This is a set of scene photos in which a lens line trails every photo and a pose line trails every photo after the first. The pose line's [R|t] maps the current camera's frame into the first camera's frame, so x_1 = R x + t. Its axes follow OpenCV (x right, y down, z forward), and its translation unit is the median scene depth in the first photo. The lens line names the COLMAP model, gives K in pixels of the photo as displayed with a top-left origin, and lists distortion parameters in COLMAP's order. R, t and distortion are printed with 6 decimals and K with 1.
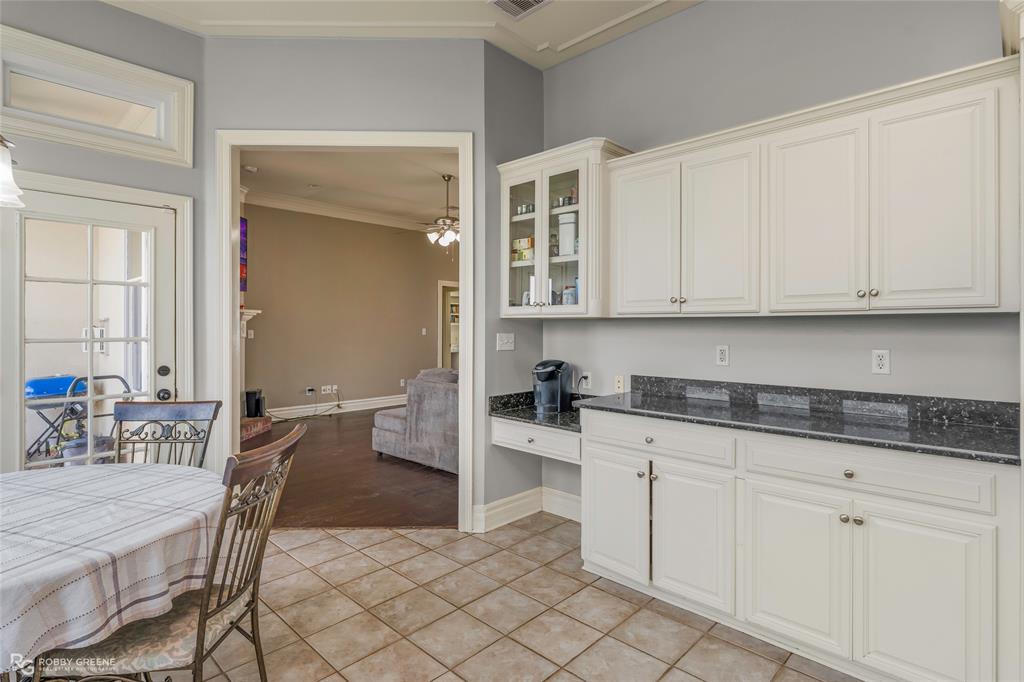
lens RADIAL K [[517.8, 0, 509.6], [0, 517.8, 332.8], [0, 0, 1]] dist [-0.004251, 0.000370]
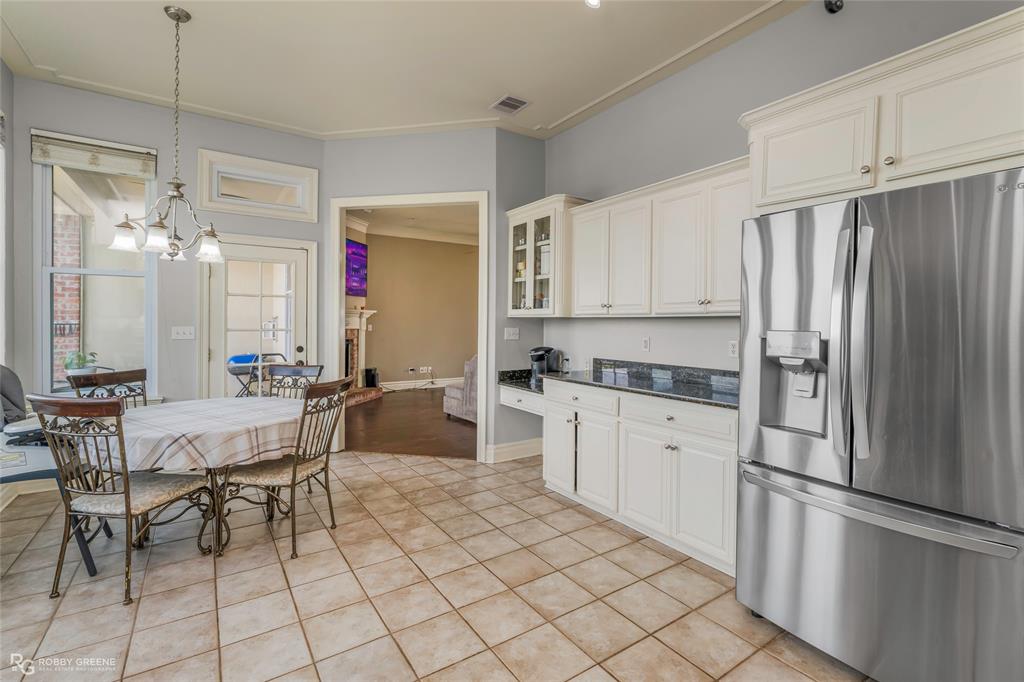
lens RADIAL K [[464.7, 0, 514.9], [0, 464.7, 329.8], [0, 0, 1]] dist [-0.013335, 0.000379]
pose [[0.978038, 0.007951, -0.208275, 0.283373], [-0.007493, 0.999967, 0.002992, 0.002608], [0.208292, -0.001366, 0.978066, -0.274189]]
